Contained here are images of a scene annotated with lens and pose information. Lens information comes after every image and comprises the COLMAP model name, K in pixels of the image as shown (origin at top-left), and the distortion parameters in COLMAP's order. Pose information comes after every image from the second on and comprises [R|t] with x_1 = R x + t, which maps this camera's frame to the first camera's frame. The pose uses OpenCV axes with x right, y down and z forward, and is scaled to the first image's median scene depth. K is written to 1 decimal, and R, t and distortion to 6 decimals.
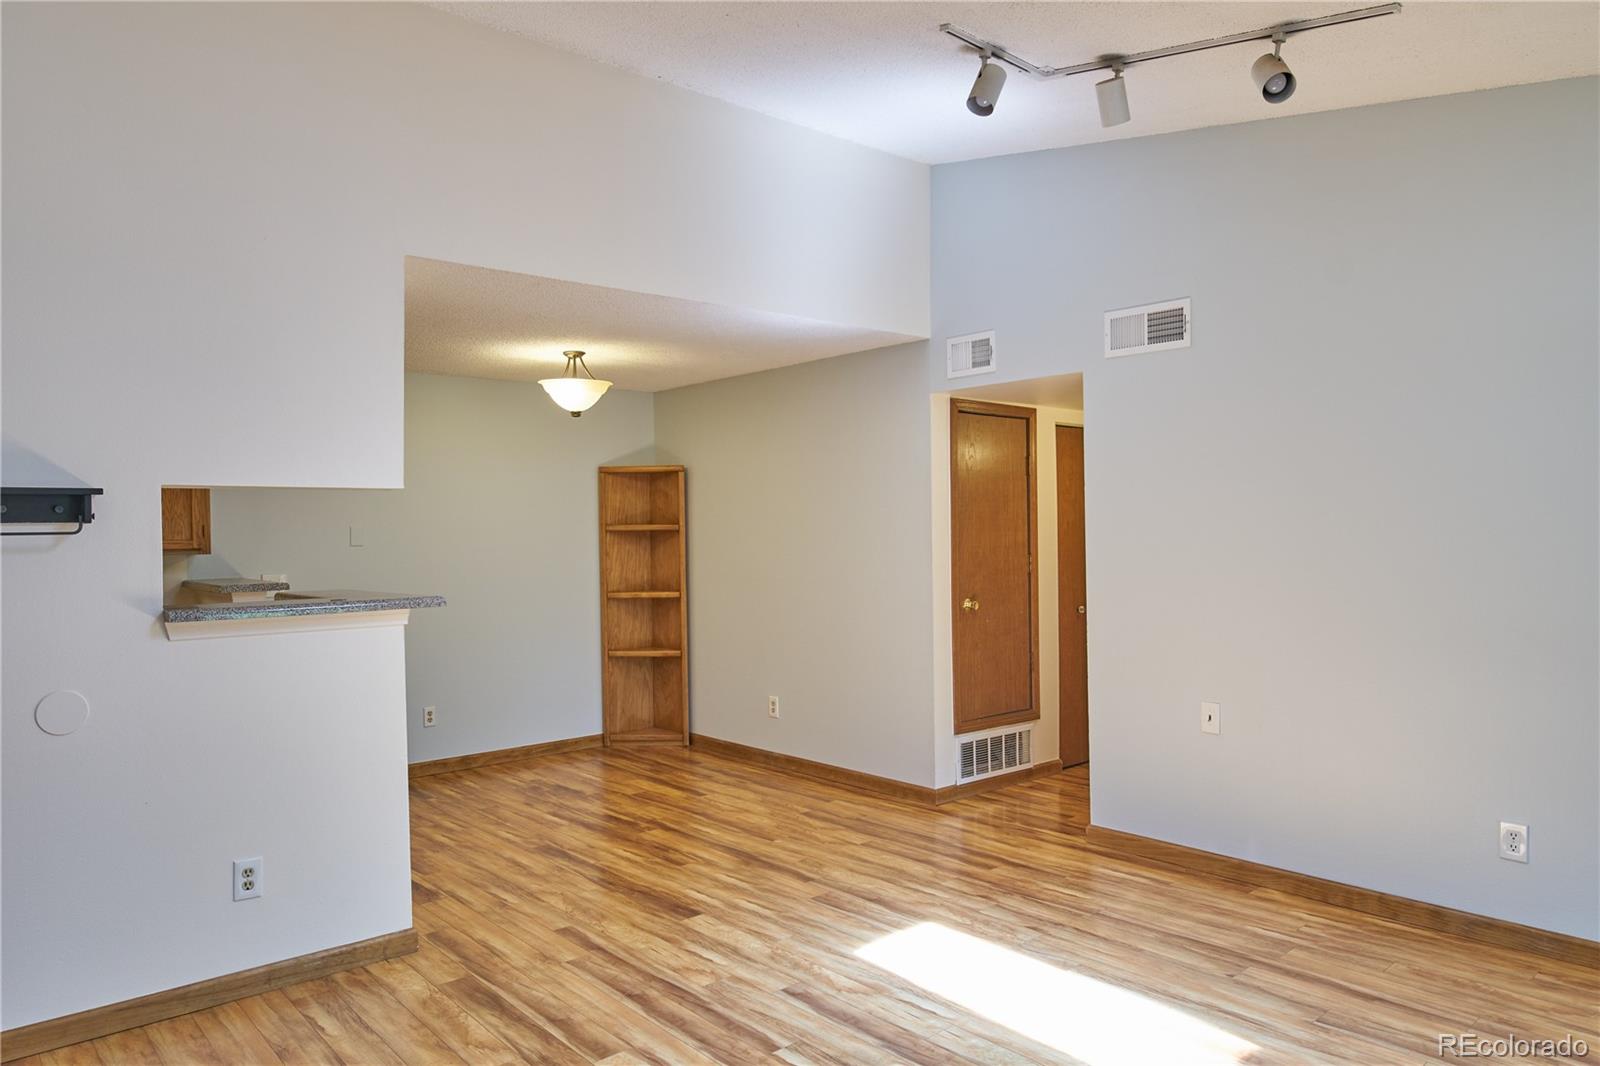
lens RADIAL K [[1047.7, 0, 795.6], [0, 1047.7, 534.6], [0, 0, 1]] dist [-0.019847, 0.005551]
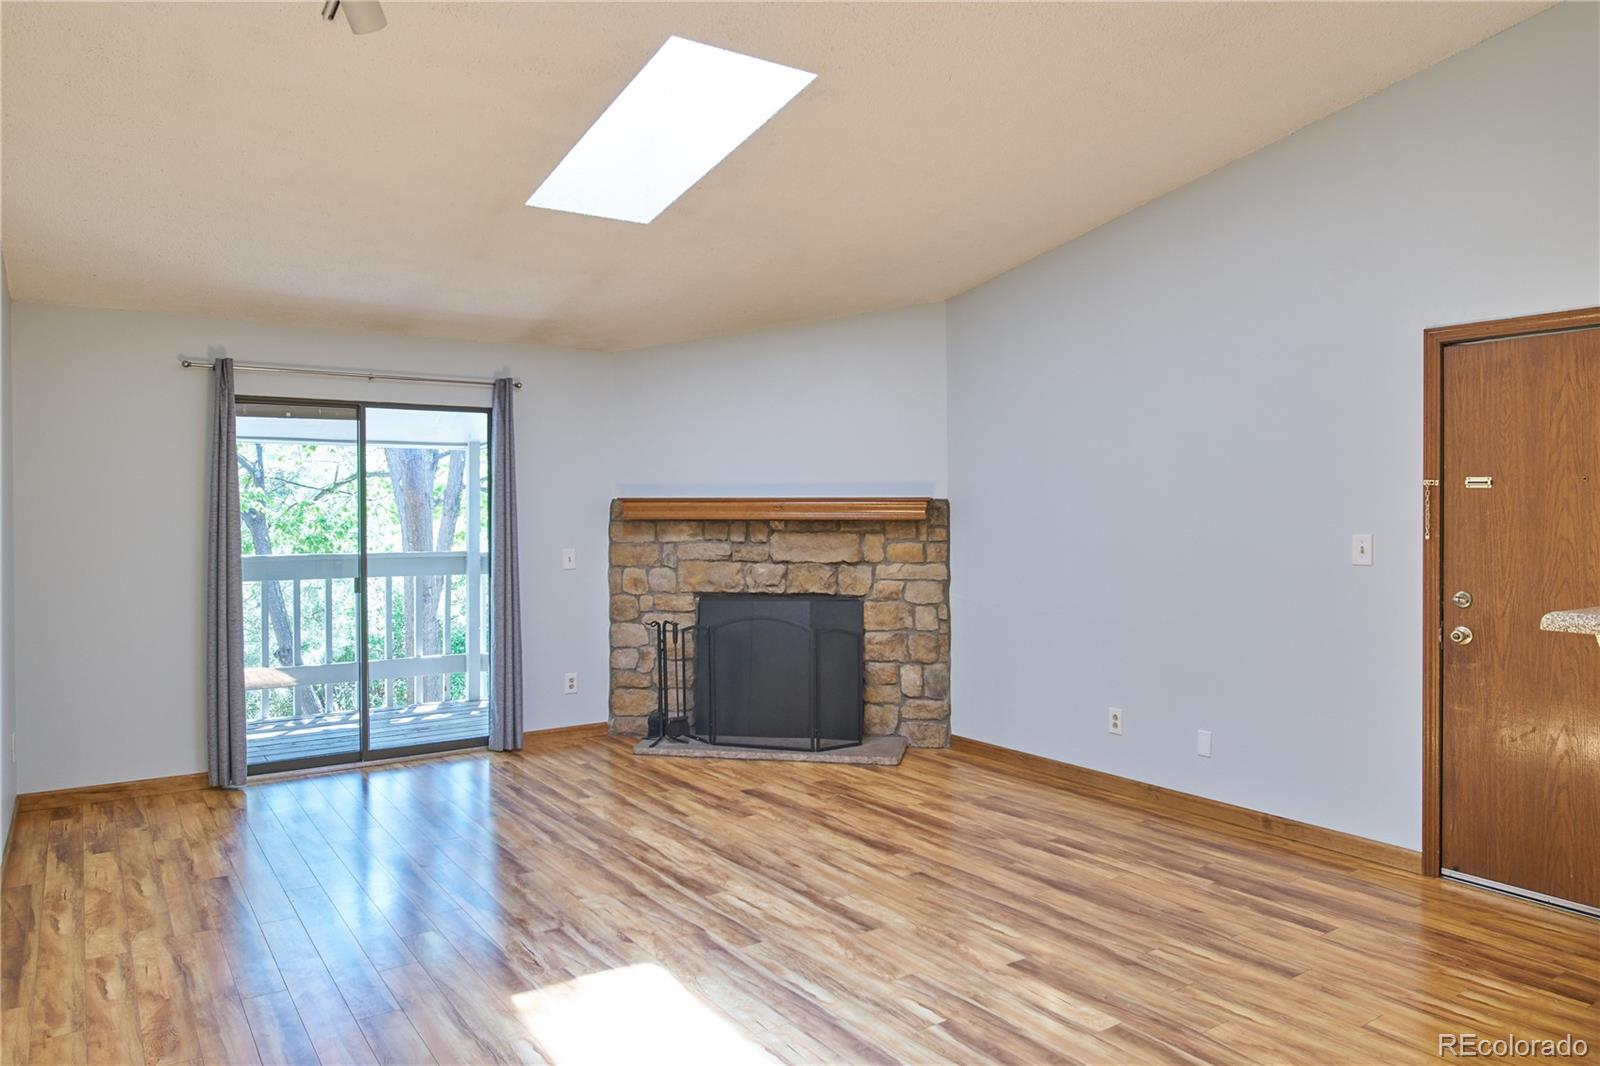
lens RADIAL K [[1058.5, 0, 797.7], [0, 1058.5, 521.6], [0, 0, 1]] dist [-0.015253, 0.005161]
pose [[-0.992968, 0.015947, 0.117308, -0.004736], [0.017792, 0.999734, 0.014697, -0.005051], [-0.117042, 0.016681, -0.992987, 1.502036]]
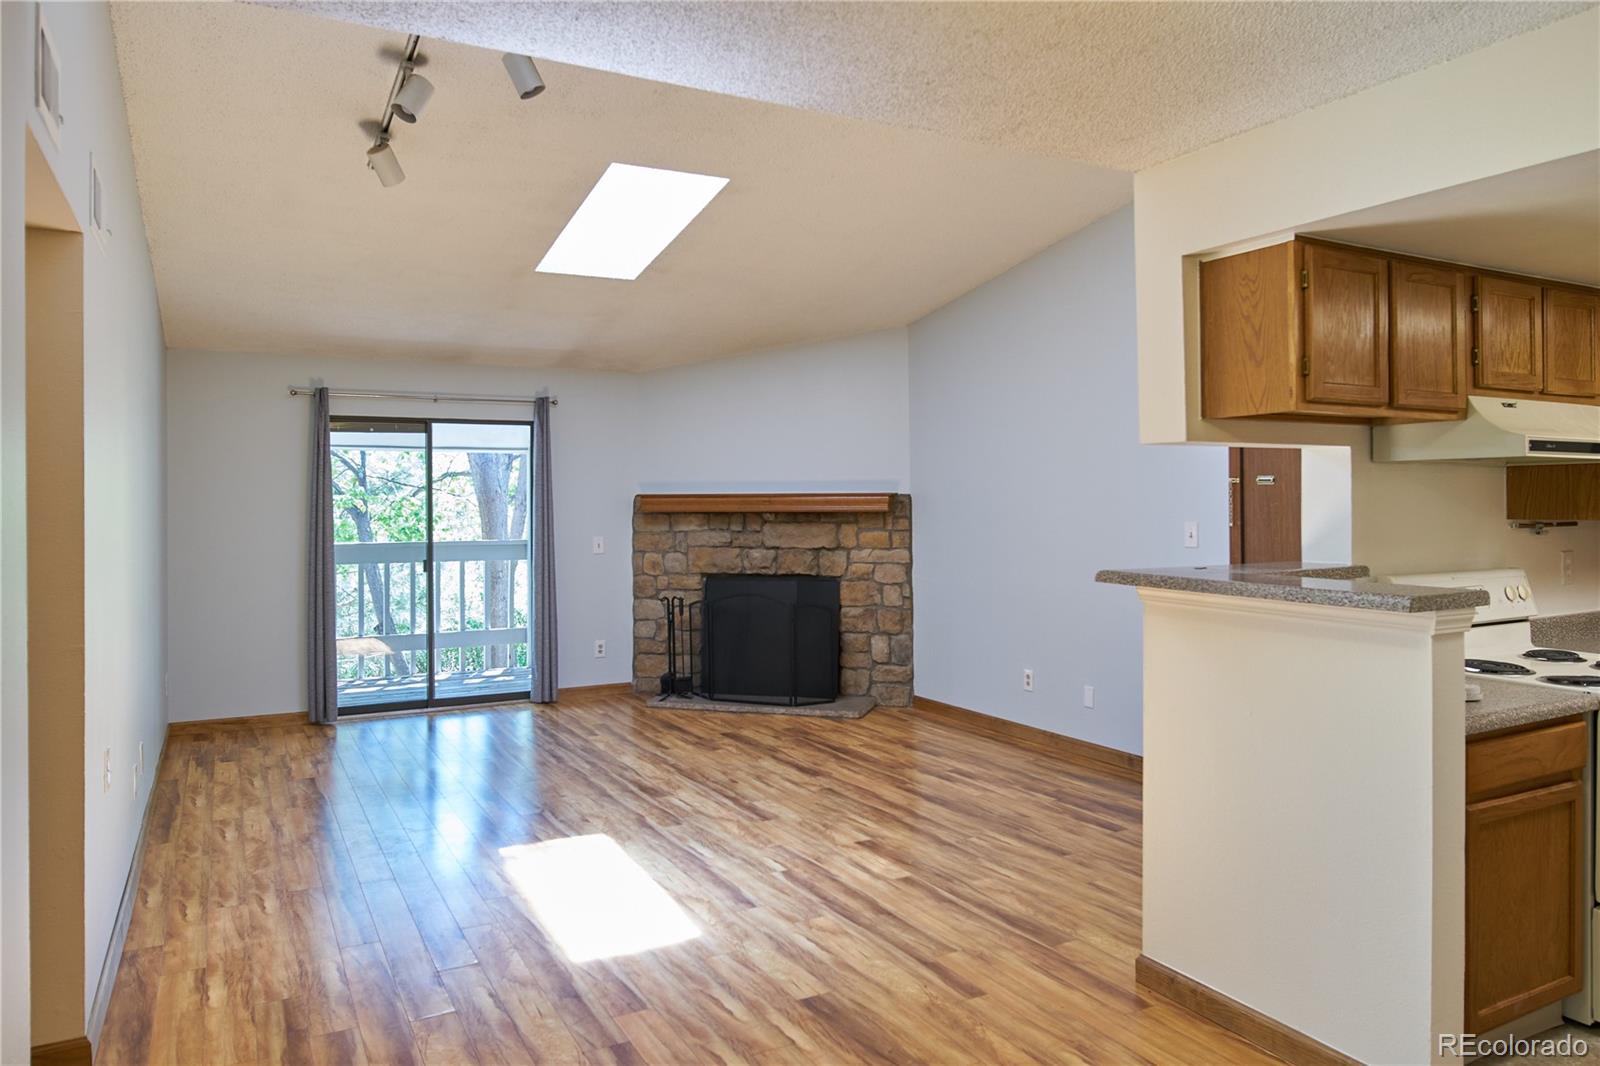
lens RADIAL K [[1072.0, 0, 797.0], [0, 1072.0, 497.5], [0, 0, 1]] dist [-0.018141, 0.006076]
pose [[-0.974691, 0.022075, 0.222464, -0.273747], [0.021829, 0.999755, -0.003562, -0.003106], [-0.222488, 0.001384, -0.974935, 1.787761]]
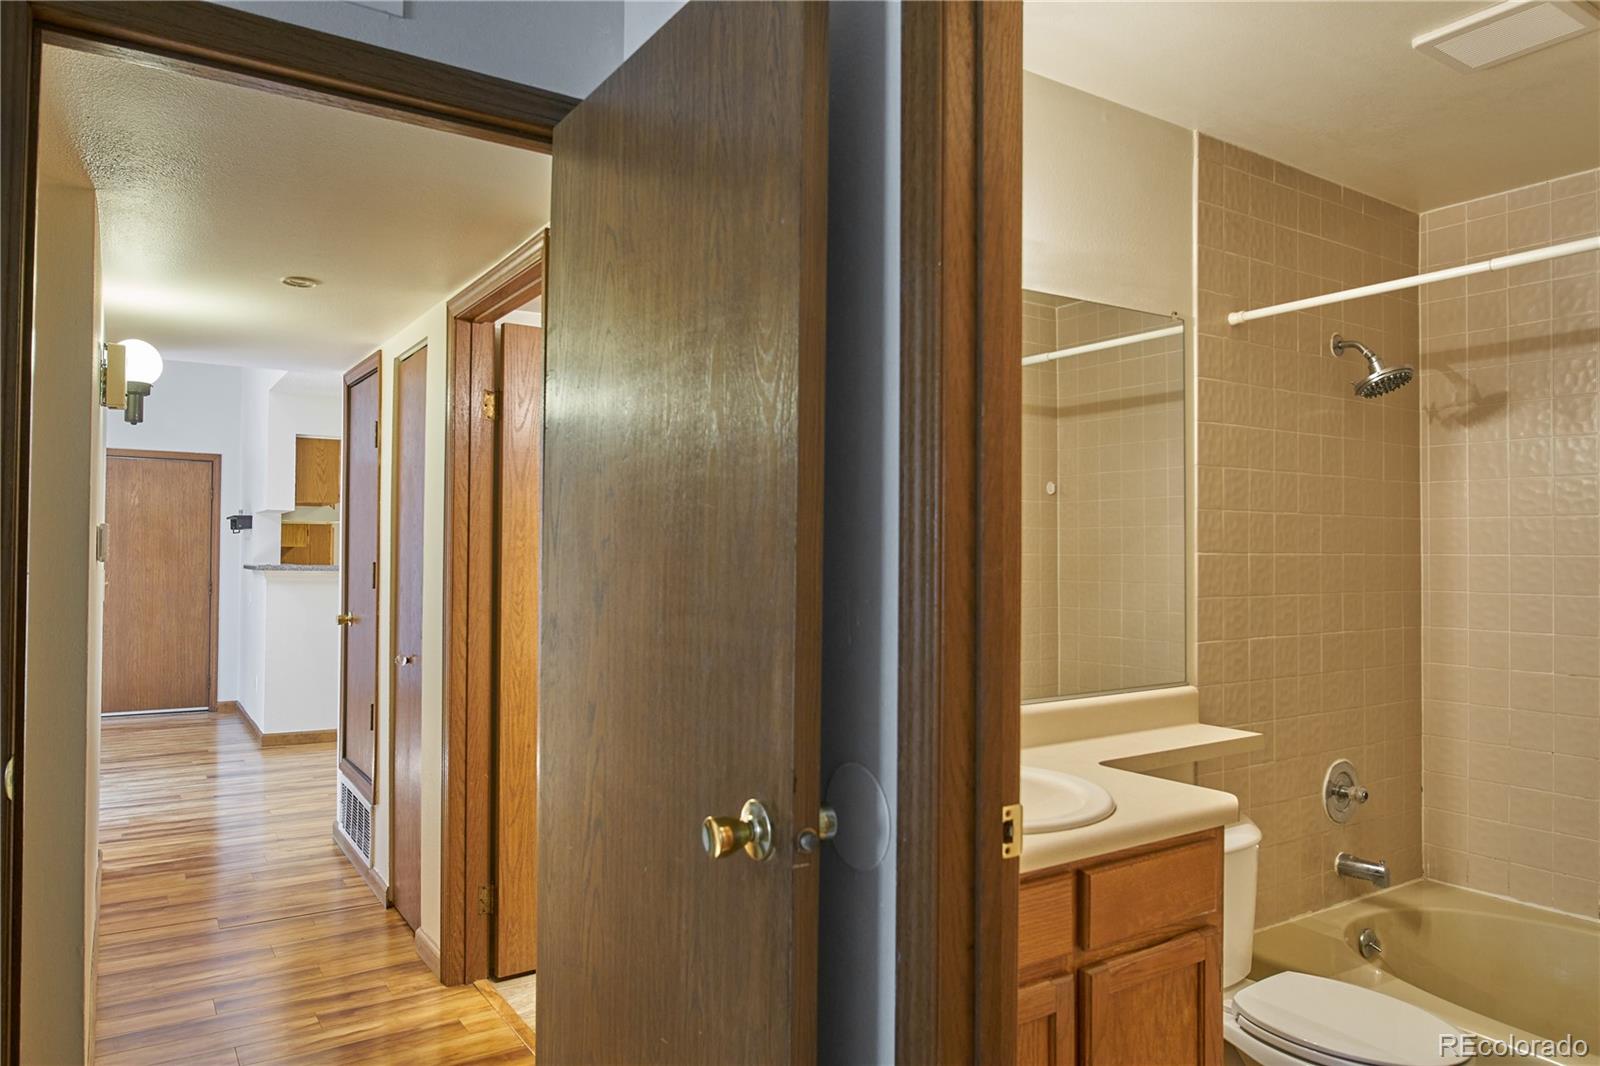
lens RADIAL K [[1038.1, 0, 800.6], [0, 1038.1, 542.1], [0, 0, 1]] dist [-0.012757, 0.000616]
pose [[-0.128183, 0.001327, -0.991750, 1.329363], [-0.009671, 0.999950, 0.002588, 0.001527], [0.991703, 0.009923, -0.128164, 2.088772]]
